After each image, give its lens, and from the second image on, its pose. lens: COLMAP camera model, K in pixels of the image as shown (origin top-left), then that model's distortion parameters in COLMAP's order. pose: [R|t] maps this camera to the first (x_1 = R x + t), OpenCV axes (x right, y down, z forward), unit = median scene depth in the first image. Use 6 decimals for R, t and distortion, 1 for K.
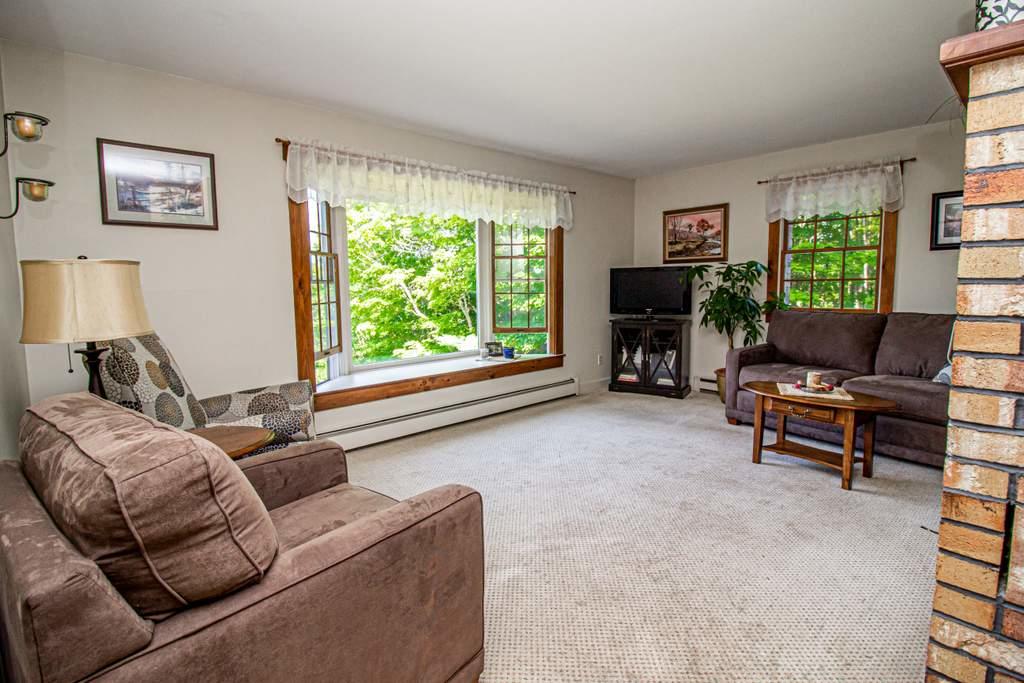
lens RADIAL K [[479.0, 0, 512.5], [0, 479.0, 326.6], [0, 0, 1]] dist [-0.003137, -0.000739]
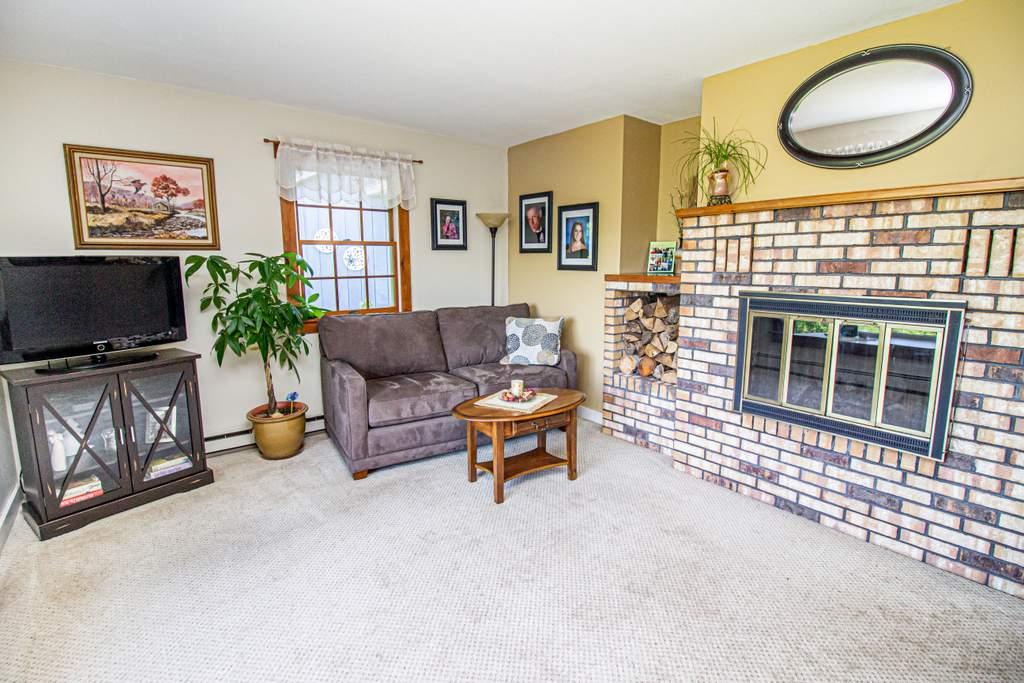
lens RADIAL K [[479.0, 0, 512.5], [0, 479.0, 326.6], [0, 0, 1]] dist [-0.003137, -0.000739]
pose [[0.057805, -0.140437, 0.988401, -0.184172], [0.082360, 0.987352, 0.135471, -0.088149], [-0.994925, 0.073574, 0.068641, 0.561046]]
